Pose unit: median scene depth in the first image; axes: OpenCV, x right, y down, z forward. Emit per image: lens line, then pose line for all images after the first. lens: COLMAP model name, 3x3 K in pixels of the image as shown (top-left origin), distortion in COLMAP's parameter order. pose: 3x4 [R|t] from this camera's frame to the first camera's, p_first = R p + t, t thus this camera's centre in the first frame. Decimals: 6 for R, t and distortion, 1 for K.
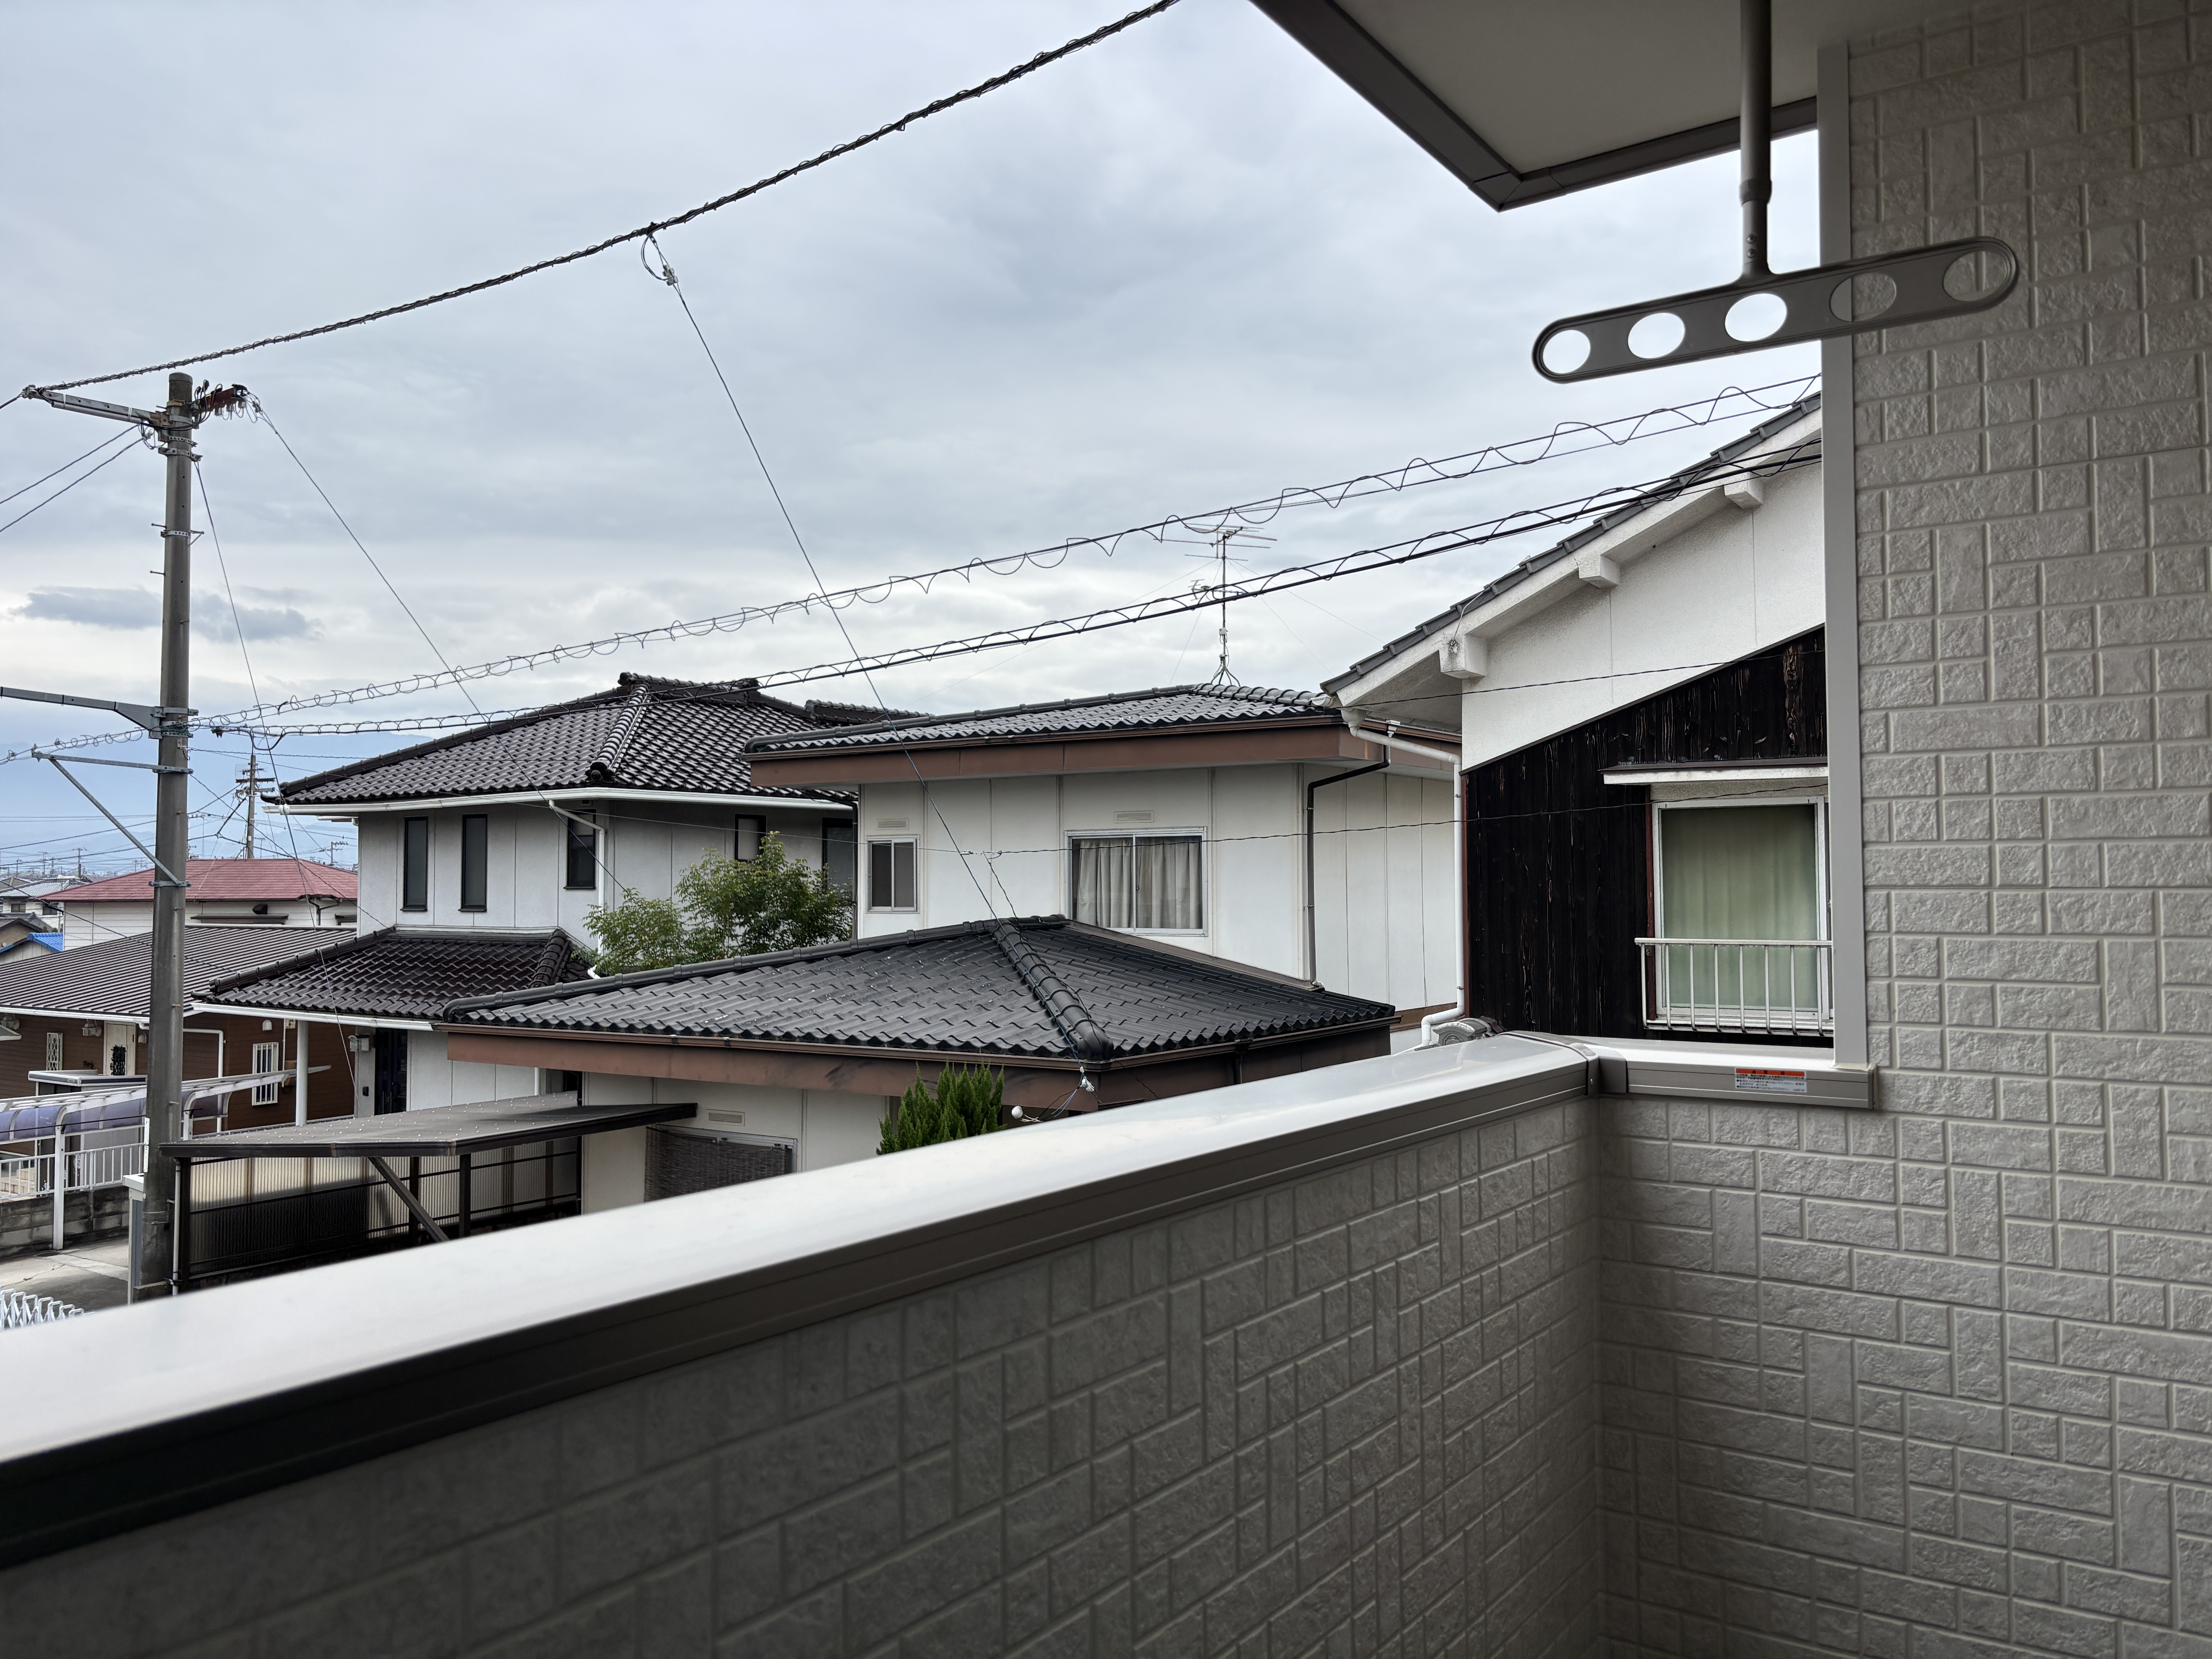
lens RADIAL K [[1678.4, 0, 1106.0], [0, 1678.4, 829.5], [0, 0, 1]] dist [0.011687, 0.006508]
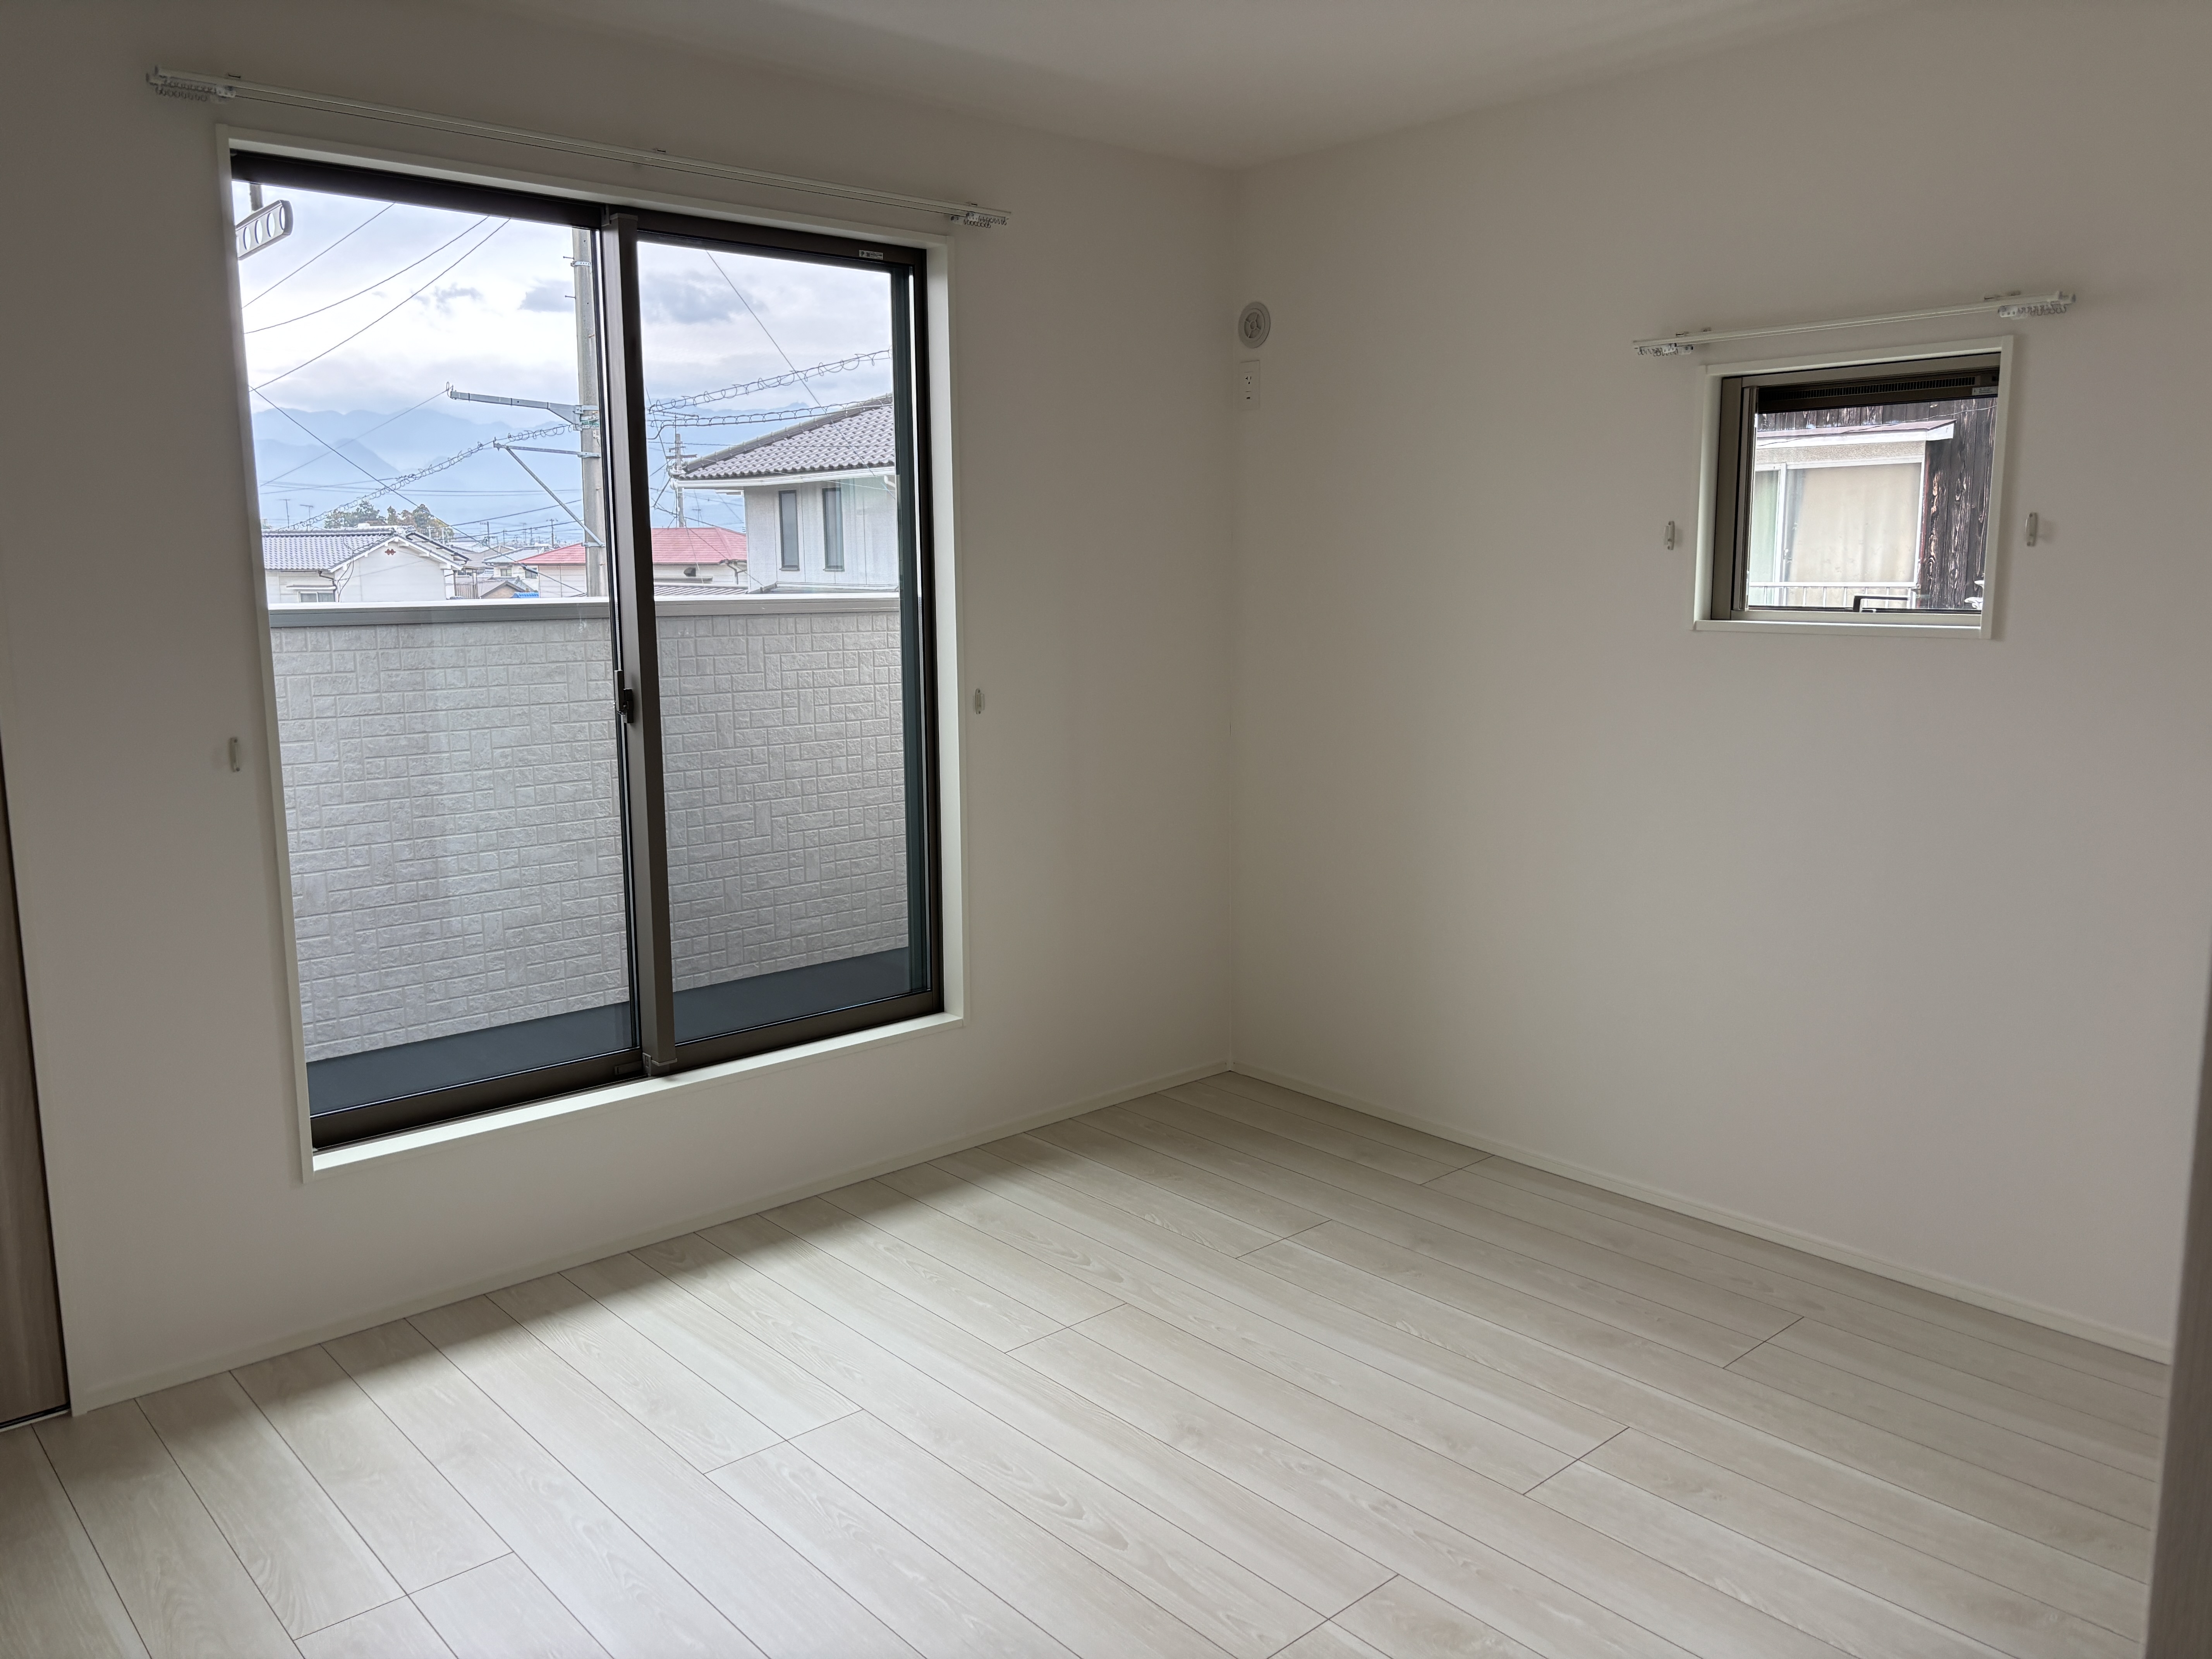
lens RADIAL K [[1678.4, 0, 1106.0], [0, 1678.4, 829.5], [0, 0, 1]] dist [0.011687, 0.006508]
pose [[0.972737, 0.039743, -0.228479, 0.091846], [0.005252, 0.981179, 0.193029, -0.000371], [0.231850, -0.188967, 0.954221, -0.130182]]
